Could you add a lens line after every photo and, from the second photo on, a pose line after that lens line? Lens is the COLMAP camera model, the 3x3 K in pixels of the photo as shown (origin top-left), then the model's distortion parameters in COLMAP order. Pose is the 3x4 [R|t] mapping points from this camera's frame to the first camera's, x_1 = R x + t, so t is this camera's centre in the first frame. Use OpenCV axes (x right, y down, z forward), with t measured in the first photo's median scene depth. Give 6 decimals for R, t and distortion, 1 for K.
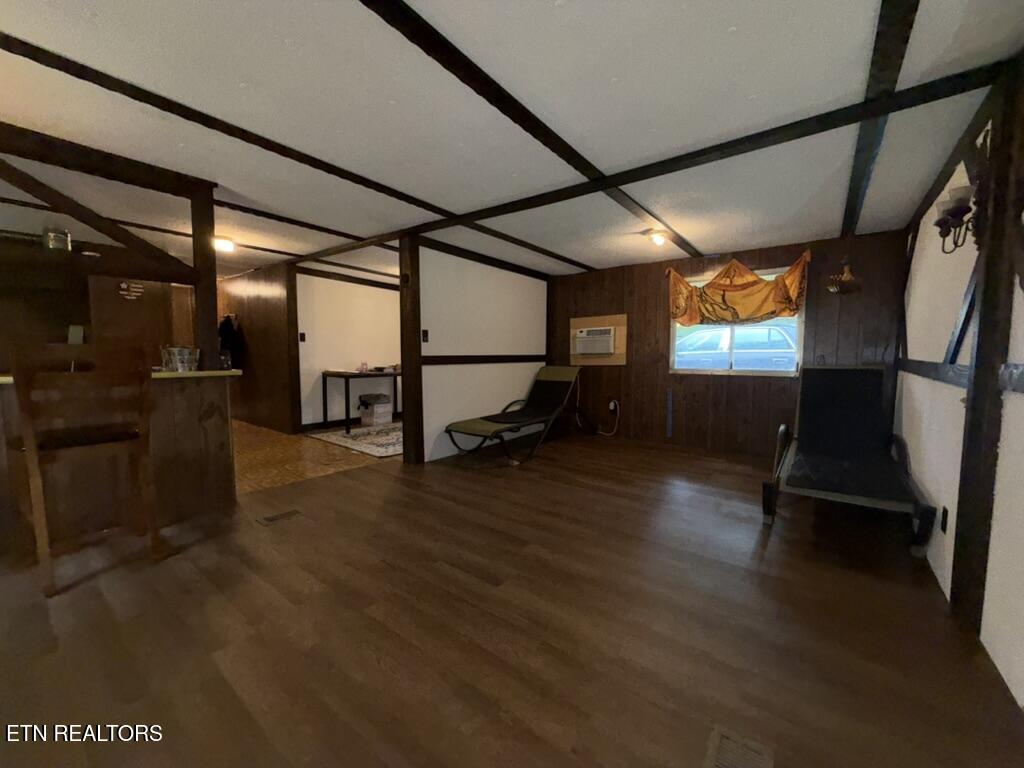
lens RADIAL K [[406.5, 0, 507.4], [0, 406.5, 384.0], [0, 0, 1]] dist [-0.001956, -0.000436]
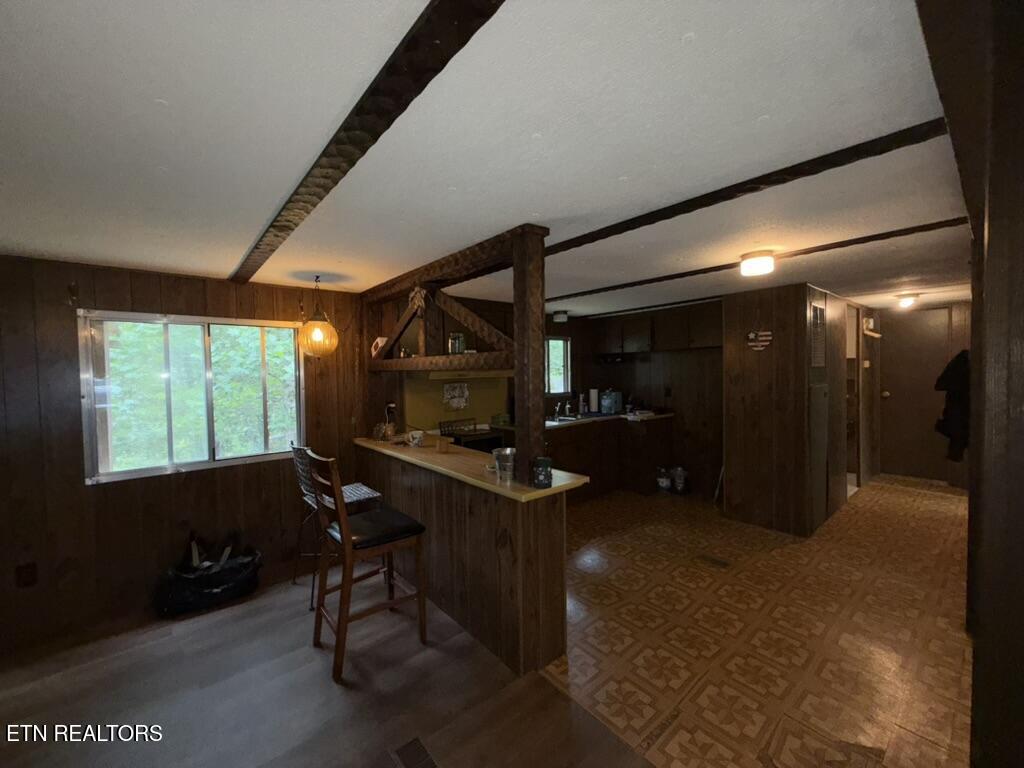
lens RADIAL K [[406.5, 0, 507.4], [0, 406.5, 384.0], [0, 0, 1]] dist [-0.001956, -0.000436]
pose [[-0.216134, 0.036803, -0.975670, -0.006443], [-0.057878, 0.997049, 0.050431, -0.129135], [0.974647, 0.067370, -0.213366, 0.574822]]
